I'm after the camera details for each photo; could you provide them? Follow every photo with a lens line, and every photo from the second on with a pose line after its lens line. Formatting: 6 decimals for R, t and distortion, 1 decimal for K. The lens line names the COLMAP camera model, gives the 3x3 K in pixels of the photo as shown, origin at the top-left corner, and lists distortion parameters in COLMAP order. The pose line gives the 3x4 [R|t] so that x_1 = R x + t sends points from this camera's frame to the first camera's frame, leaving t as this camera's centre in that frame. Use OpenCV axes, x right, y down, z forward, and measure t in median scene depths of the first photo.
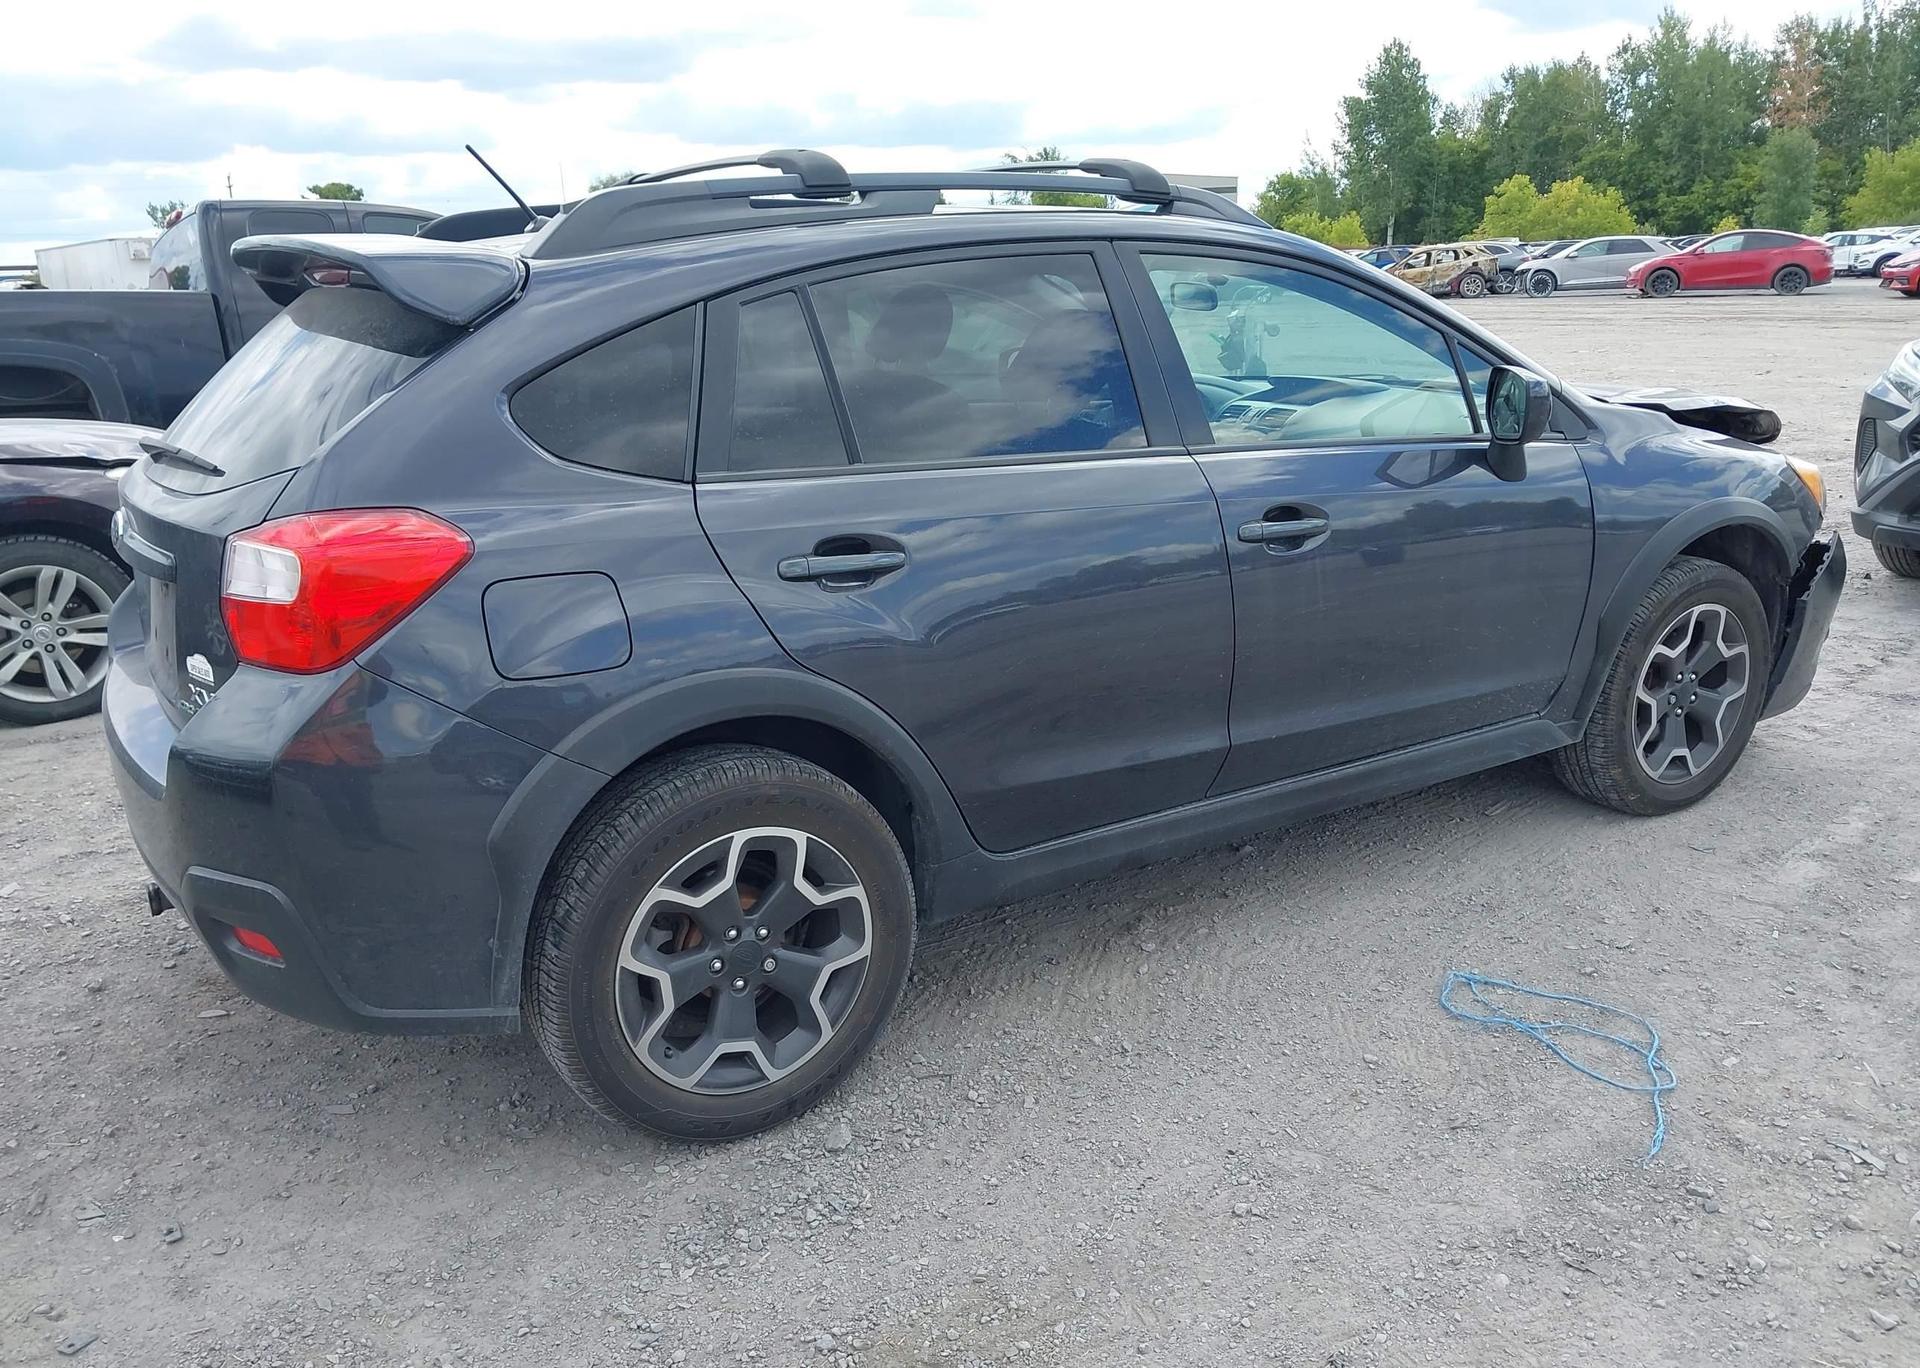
lens RADIAL K [[1526.7, 0, 955.3], [0, 1526.7, 698.4], [0, 0, 1]] dist [0.006152, -0.011964]
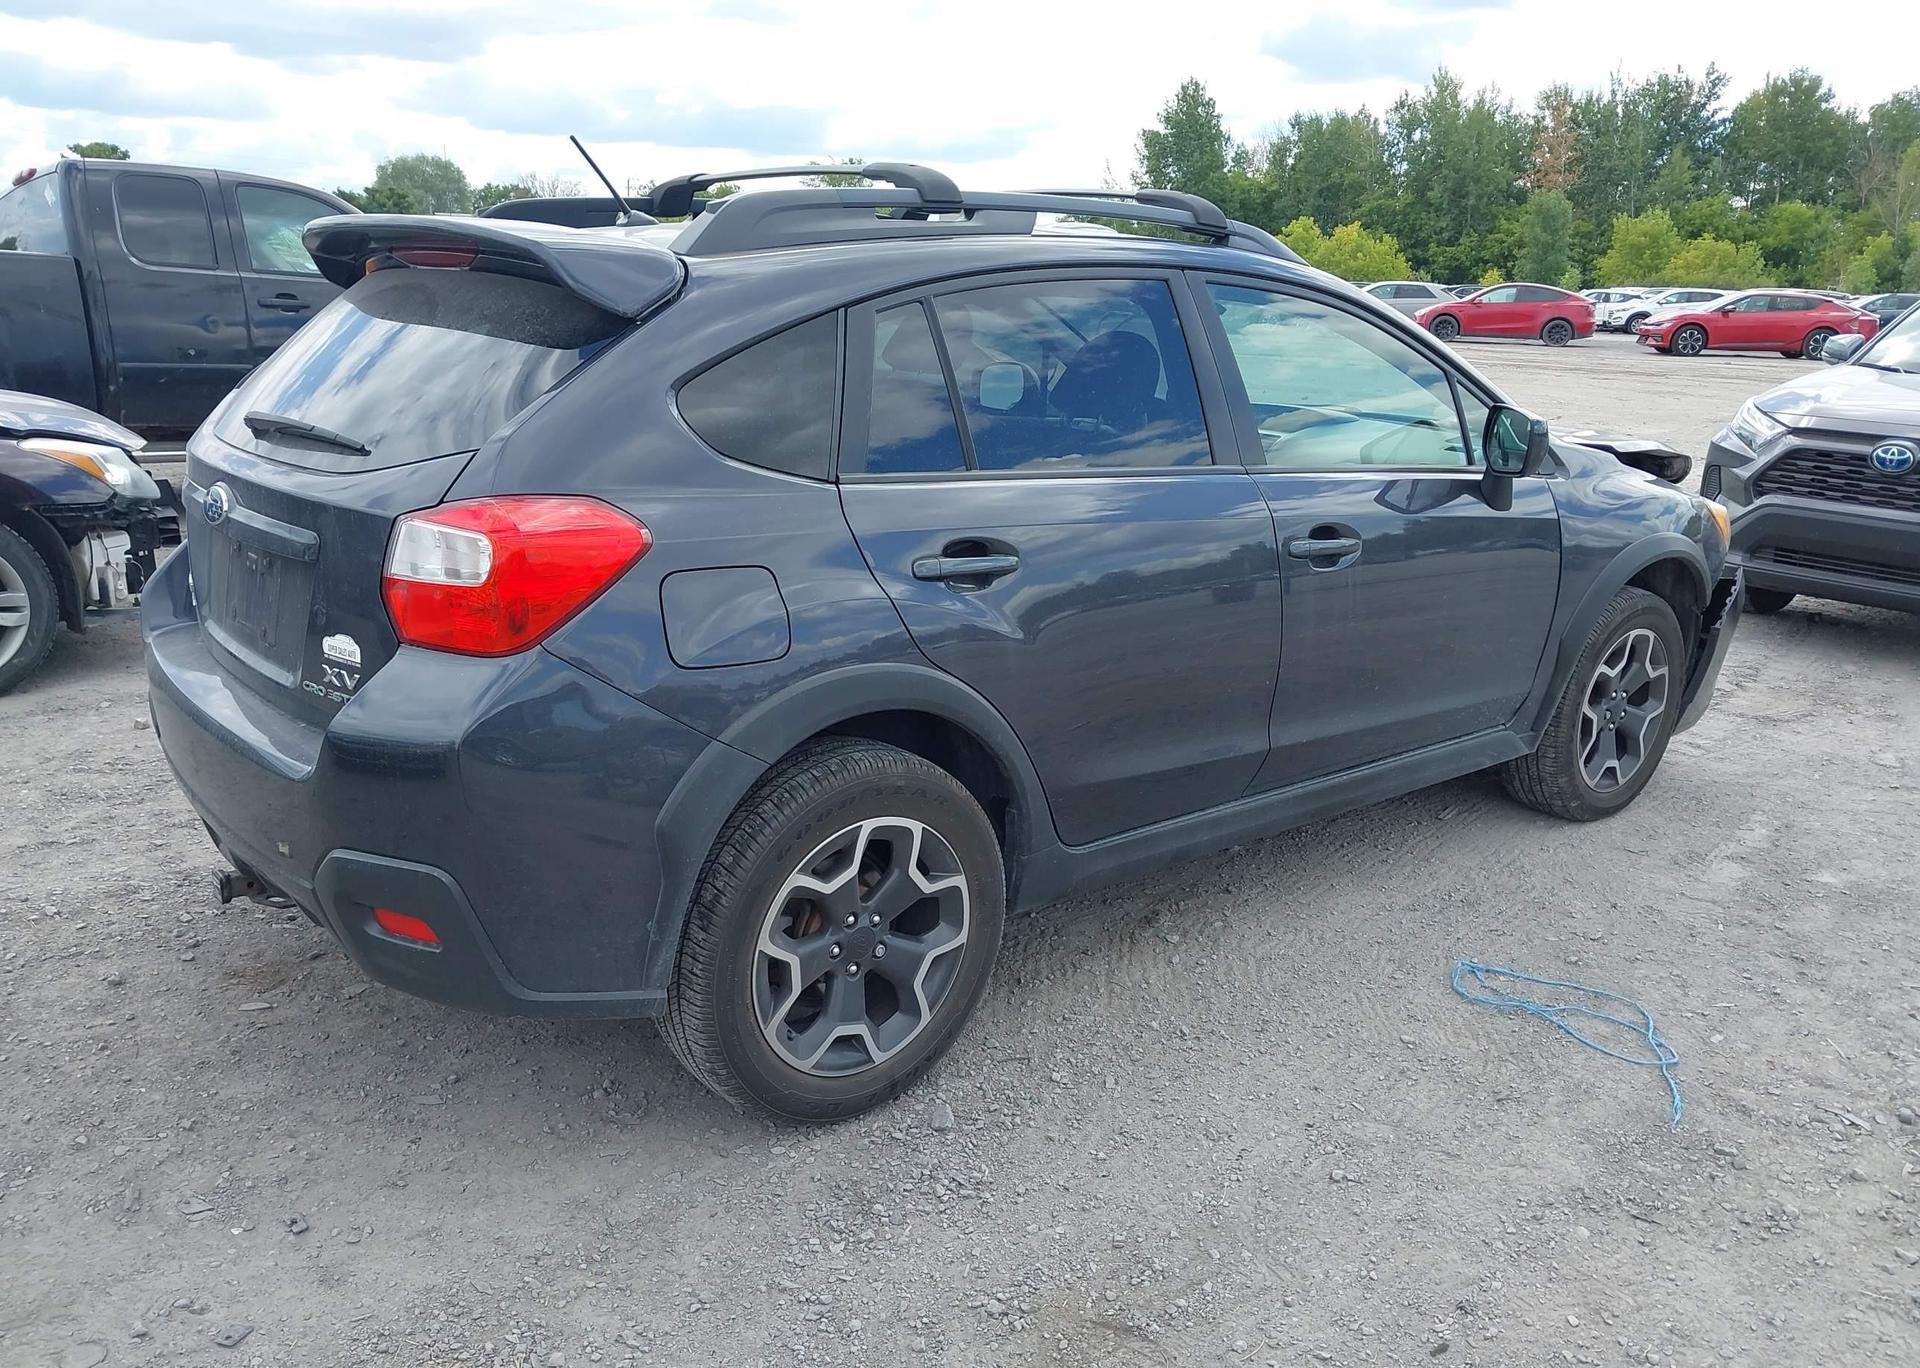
lens RADIAL K [[1526.7, 0, 965.6], [0, 1526.7, 693.3], [0, 0, 1]] dist [0.006152, -0.011964]
pose [[0.989933, 0.022236, 0.139777, -0.214530], [-0.020887, 0.999720, -0.011114, 0.010622], [-0.139985, 0.008083, 0.990121, -0.031519]]
